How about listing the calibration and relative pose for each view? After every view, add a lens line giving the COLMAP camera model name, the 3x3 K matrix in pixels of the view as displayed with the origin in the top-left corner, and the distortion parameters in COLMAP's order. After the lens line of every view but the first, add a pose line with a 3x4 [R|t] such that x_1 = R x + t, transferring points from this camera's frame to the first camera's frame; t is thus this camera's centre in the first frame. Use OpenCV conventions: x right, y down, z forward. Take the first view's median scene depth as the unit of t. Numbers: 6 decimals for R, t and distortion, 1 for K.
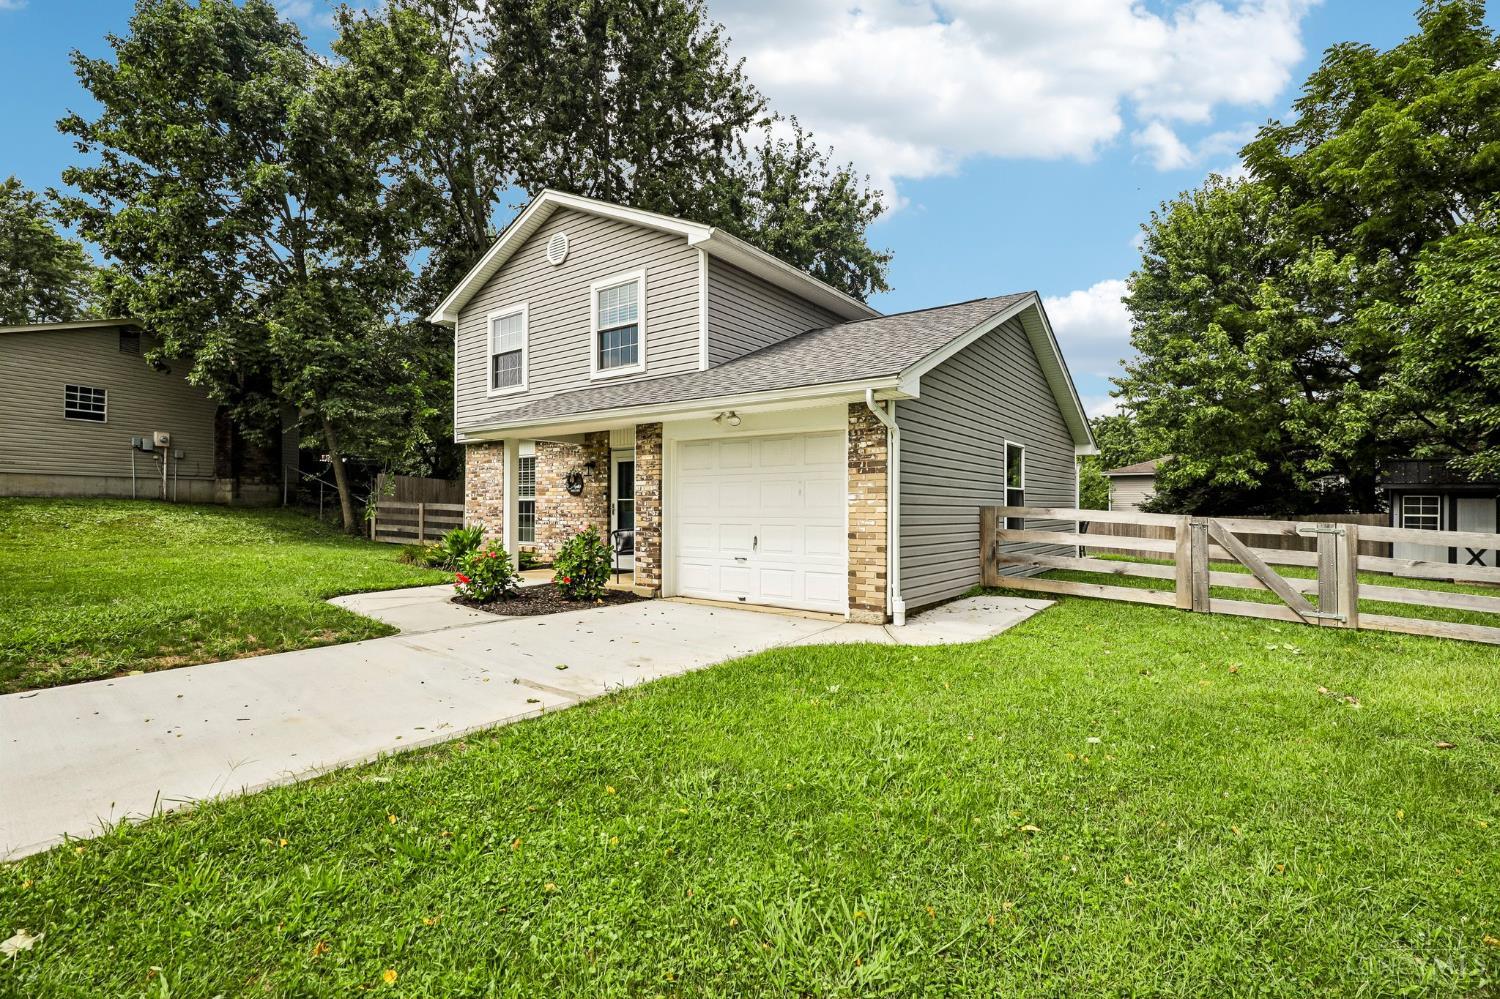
lens RADIAL K [[696.3, 0, 752.1], [0, 696.3, 505.5], [0, 0, 1]] dist [-0.007879, -0.000169]
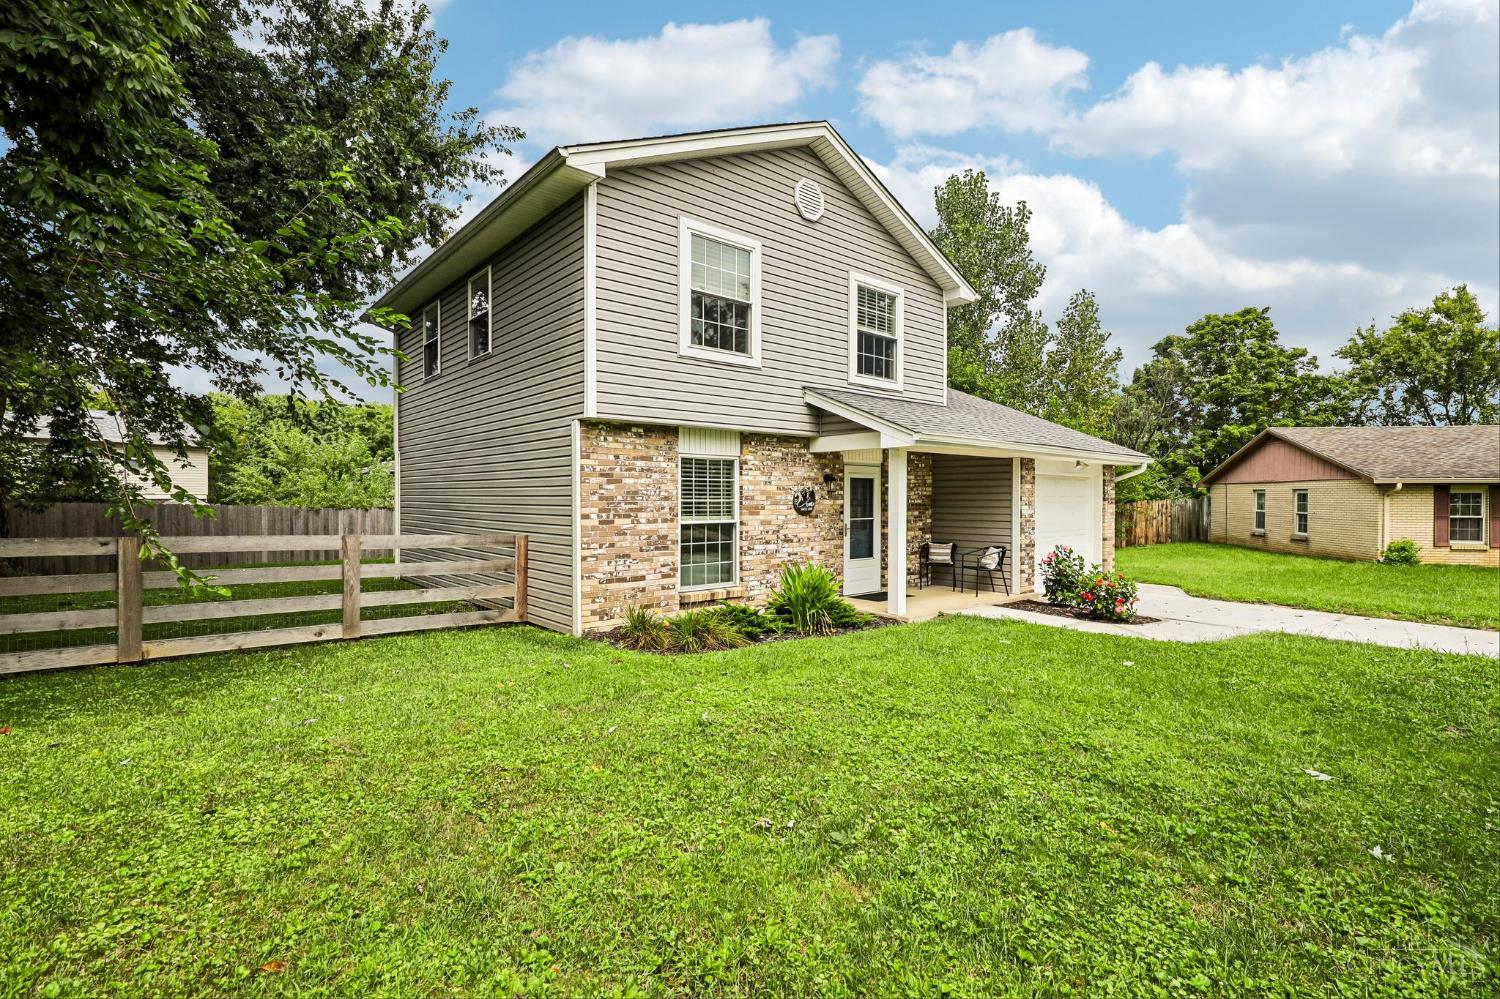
lens RADIAL K [[696.3, 0, 764.2], [0, 696.3, 503.1], [0, 0, 1]] dist [-0.007879, -0.000169]
pose [[0.208276, -0.004929, 0.978058, -1.106598], [-0.003624, 0.999977, 0.005812, -0.034717], [-0.978063, -0.004755, 0.208253, 0.925955]]
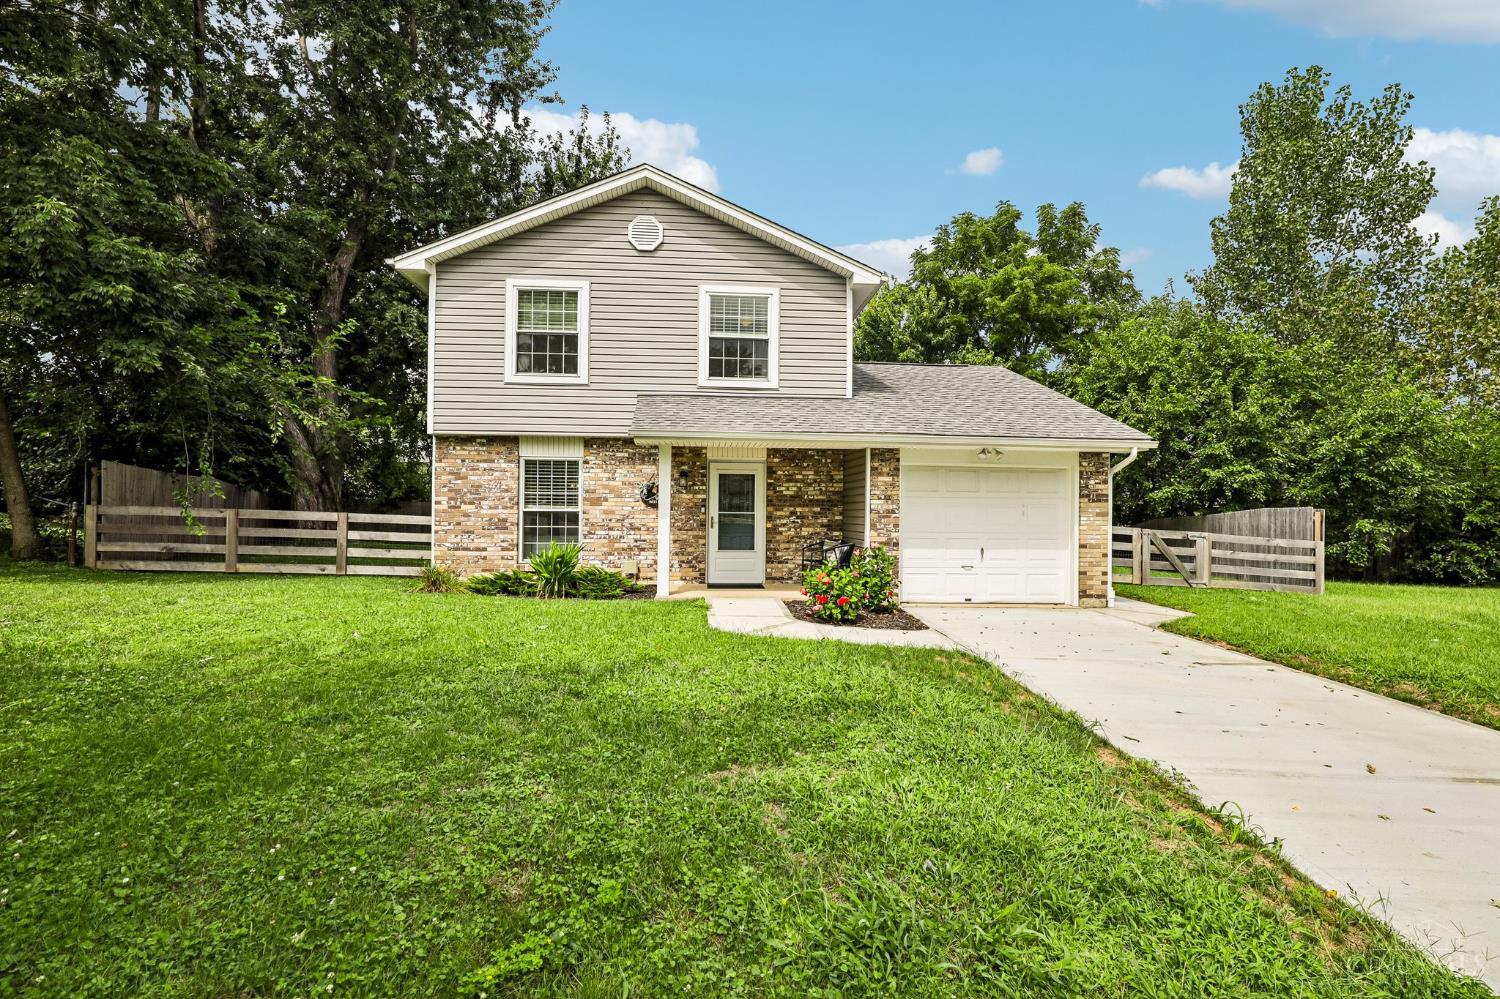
lens RADIAL K [[696.3, 0, 747.1], [0, 696.3, 500.0], [0, 0, 1]] dist [-0.007879, -0.000169]
pose [[0.752948, 0.016098, 0.657884, -0.805692], [-0.012231, 0.999870, -0.010467, -0.016608], [-0.657967, -0.000166, 0.753047, 0.244409]]
